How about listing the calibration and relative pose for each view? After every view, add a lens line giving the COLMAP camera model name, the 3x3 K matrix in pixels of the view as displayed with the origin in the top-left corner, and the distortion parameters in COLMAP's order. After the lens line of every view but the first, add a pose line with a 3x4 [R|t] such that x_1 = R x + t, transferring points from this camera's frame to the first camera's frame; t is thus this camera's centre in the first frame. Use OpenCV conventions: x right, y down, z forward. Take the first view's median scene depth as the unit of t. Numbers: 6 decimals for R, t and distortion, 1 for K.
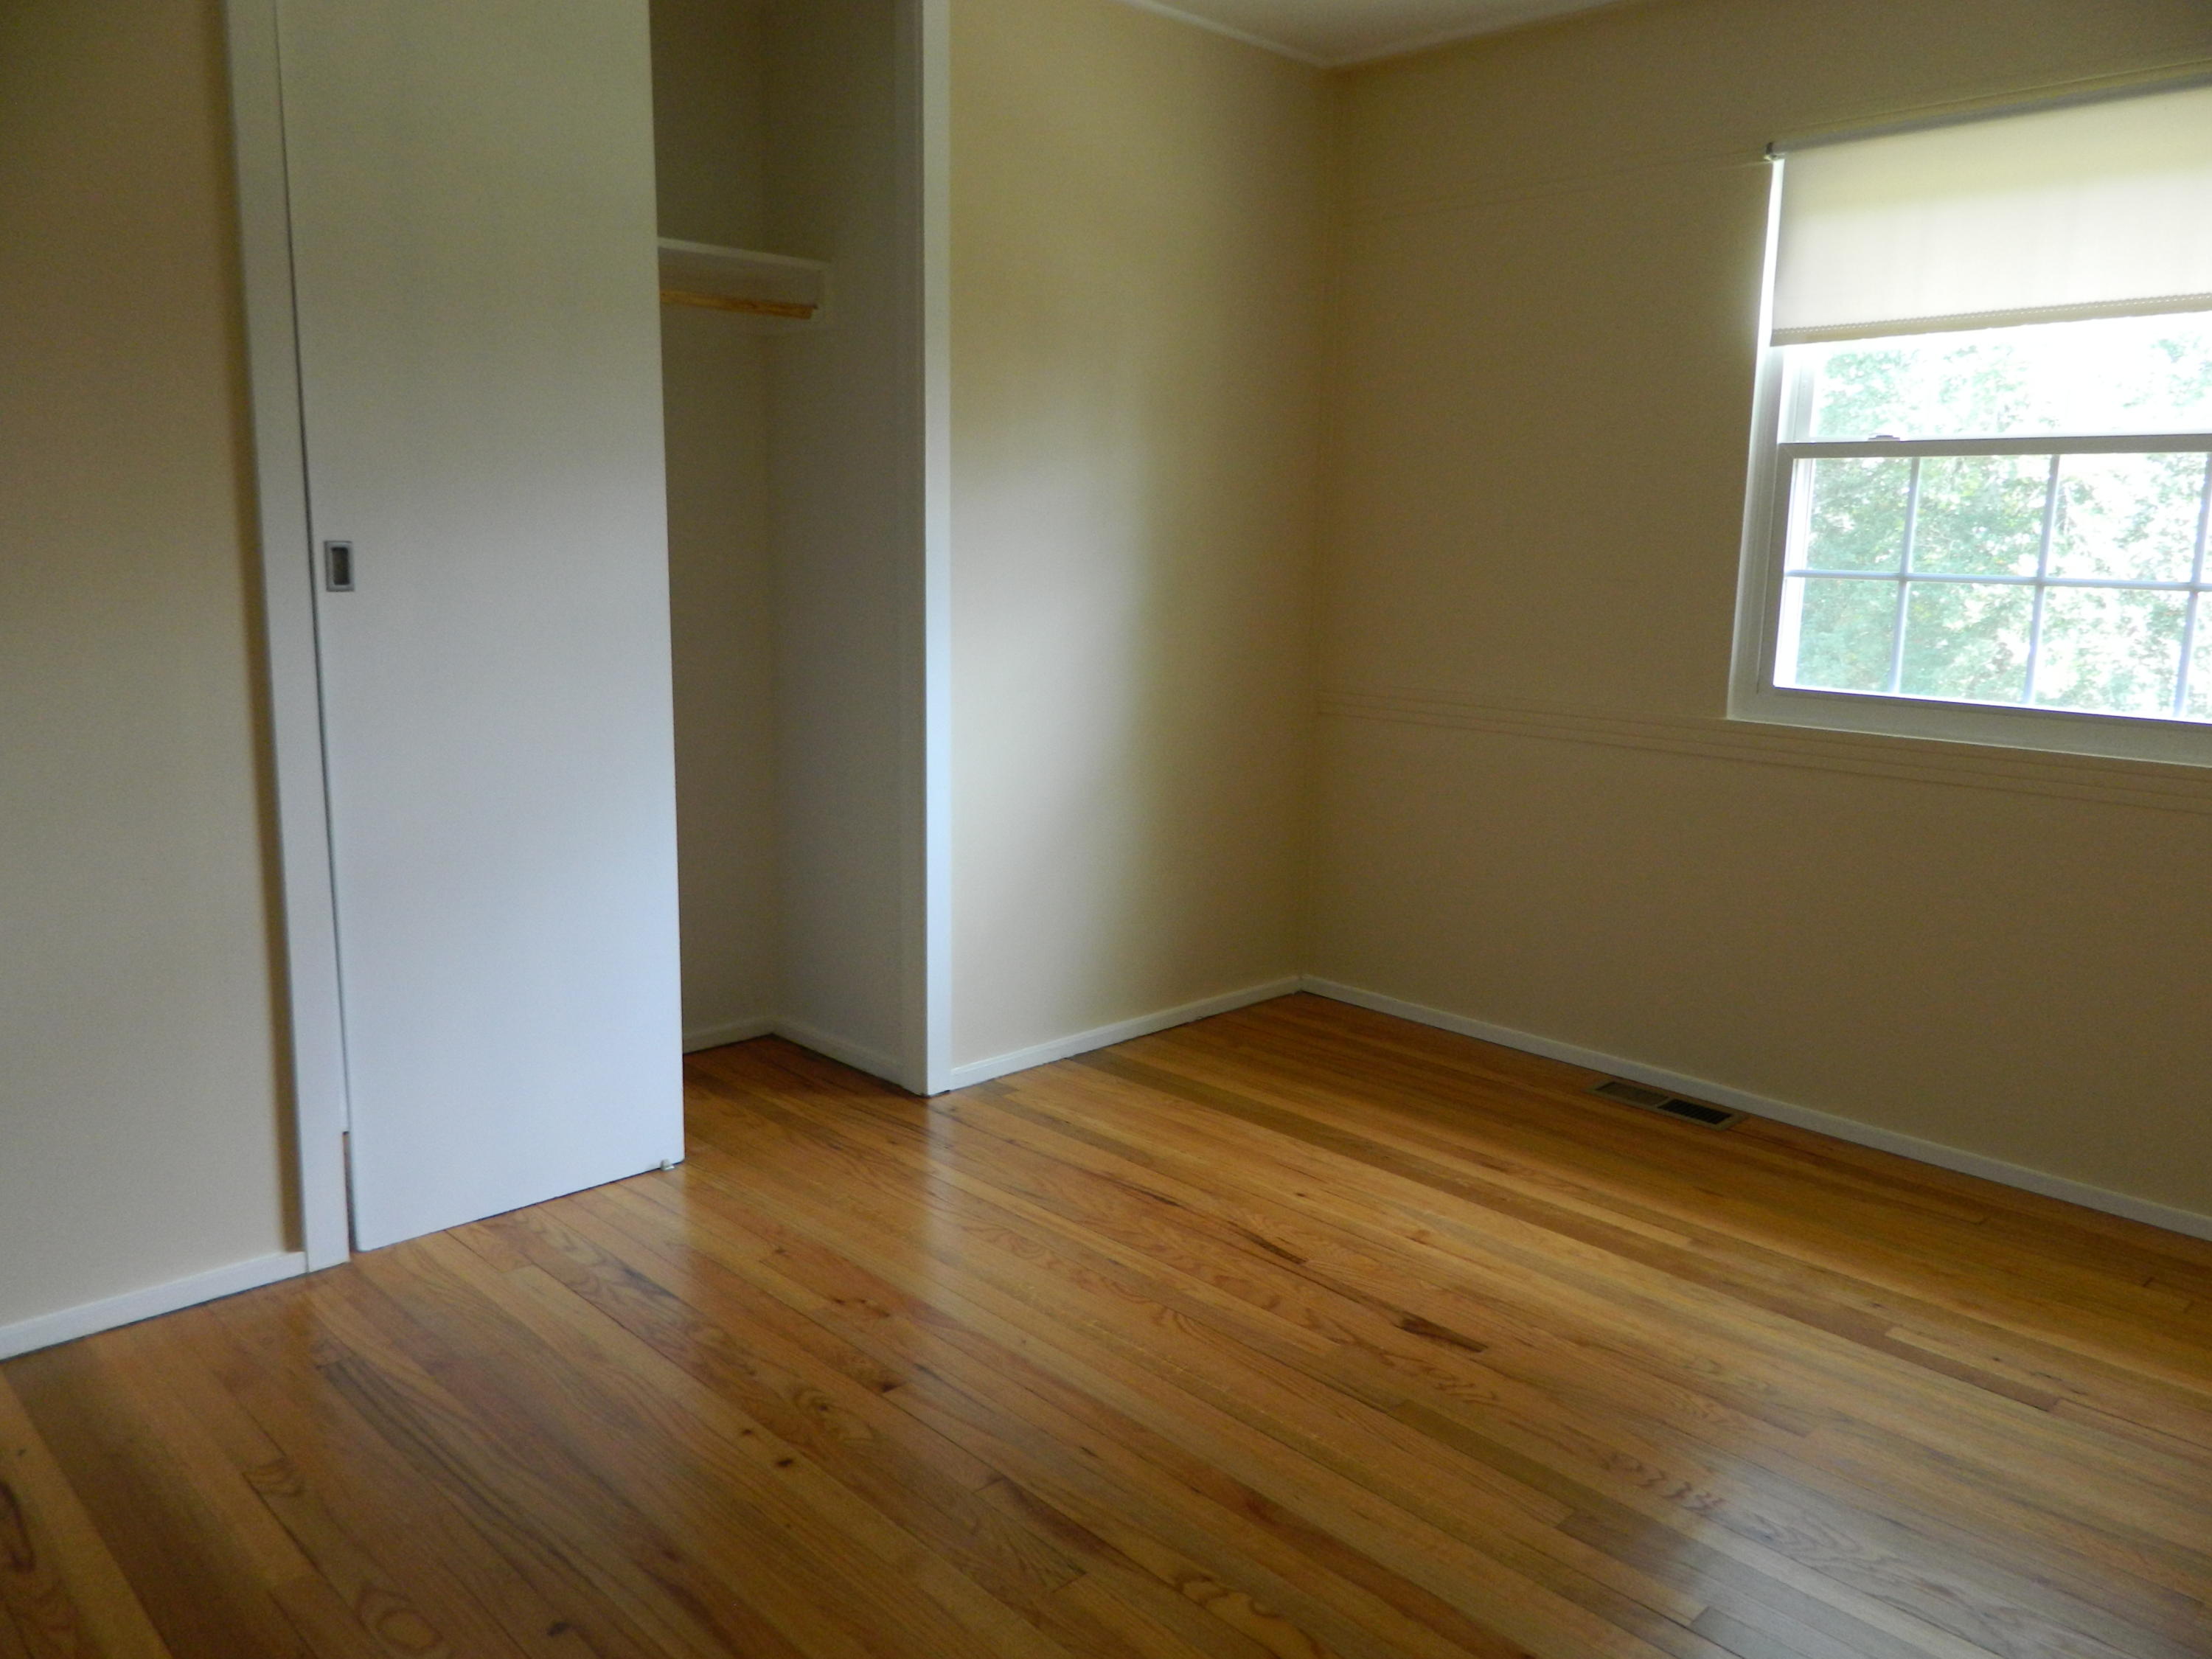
lens RADIAL K [[1640.8, 0, 1118.9], [0, 1640.8, 825.0], [0, 0, 1]] dist [0.010924, -0.002628]
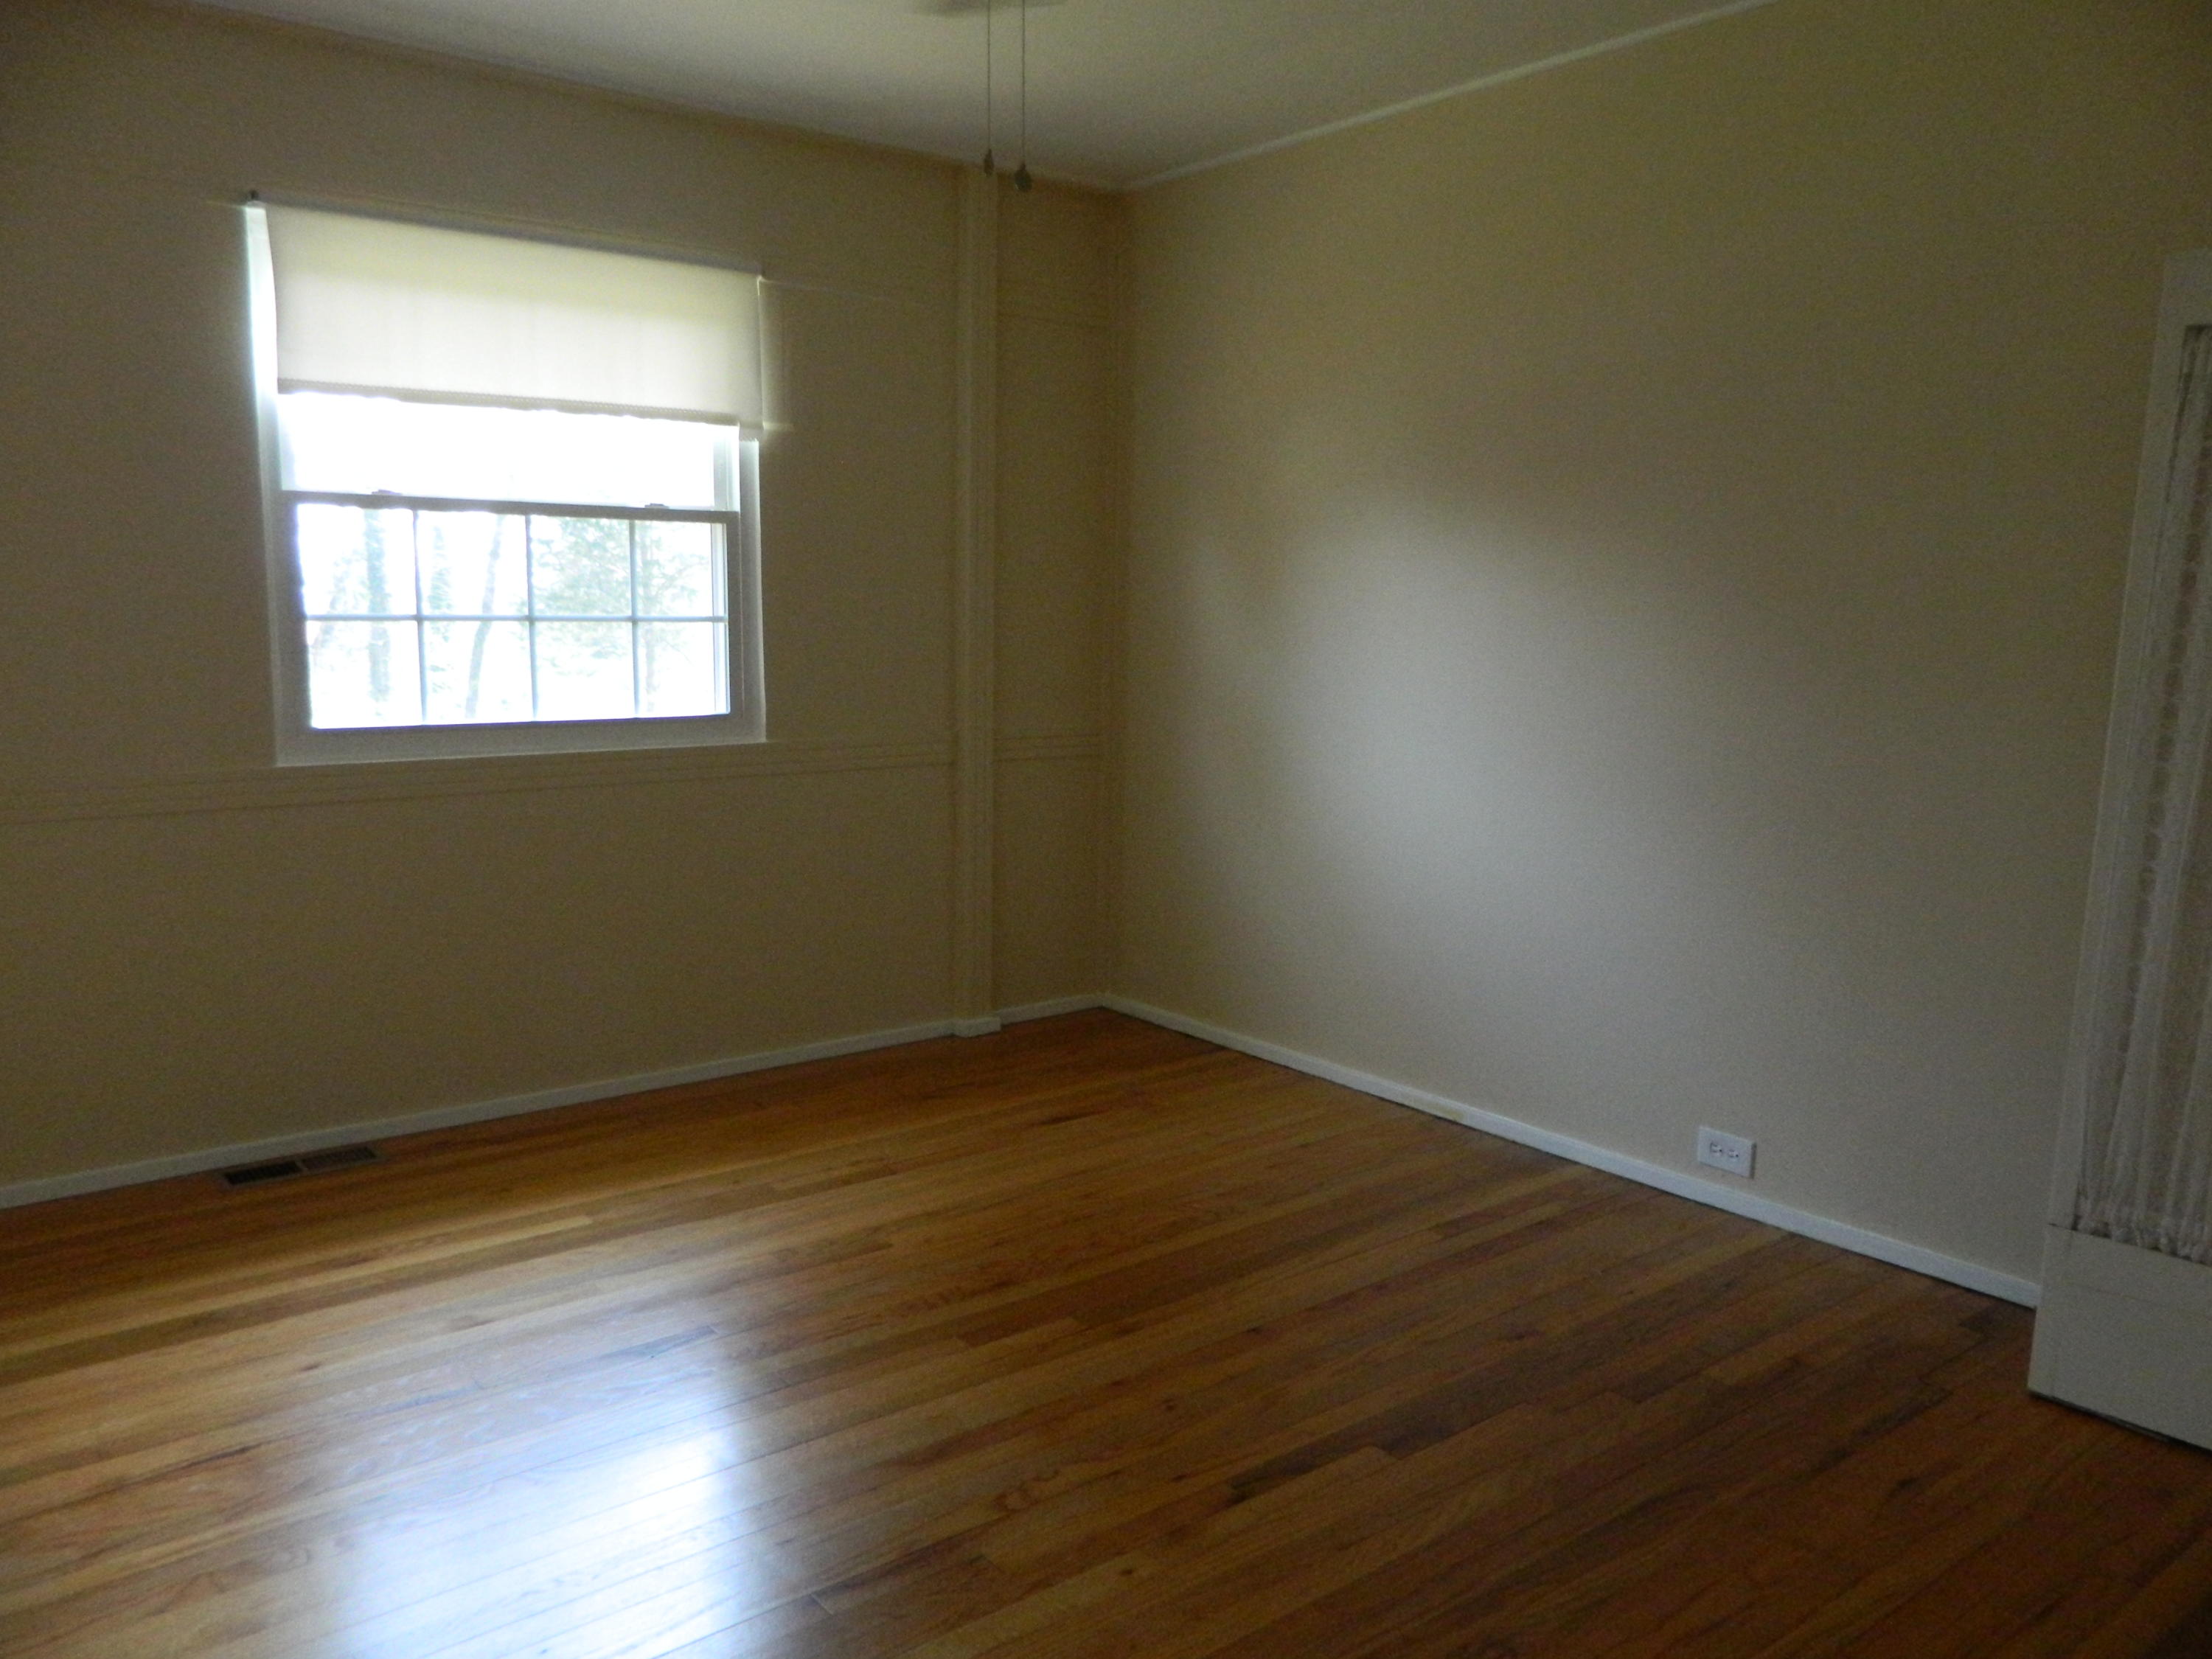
lens RADIAL K [[1640.8, 0, 1112.5], [0, 1640.8, 828.3], [0, 0, 1]] dist [0.010924, -0.002628]
pose [[0.086934, -0.159070, 0.983432, -0.594912], [0.162177, 0.976261, 0.143574, -0.093504], [-0.982925, 0.147008, 0.110668, 0.426763]]
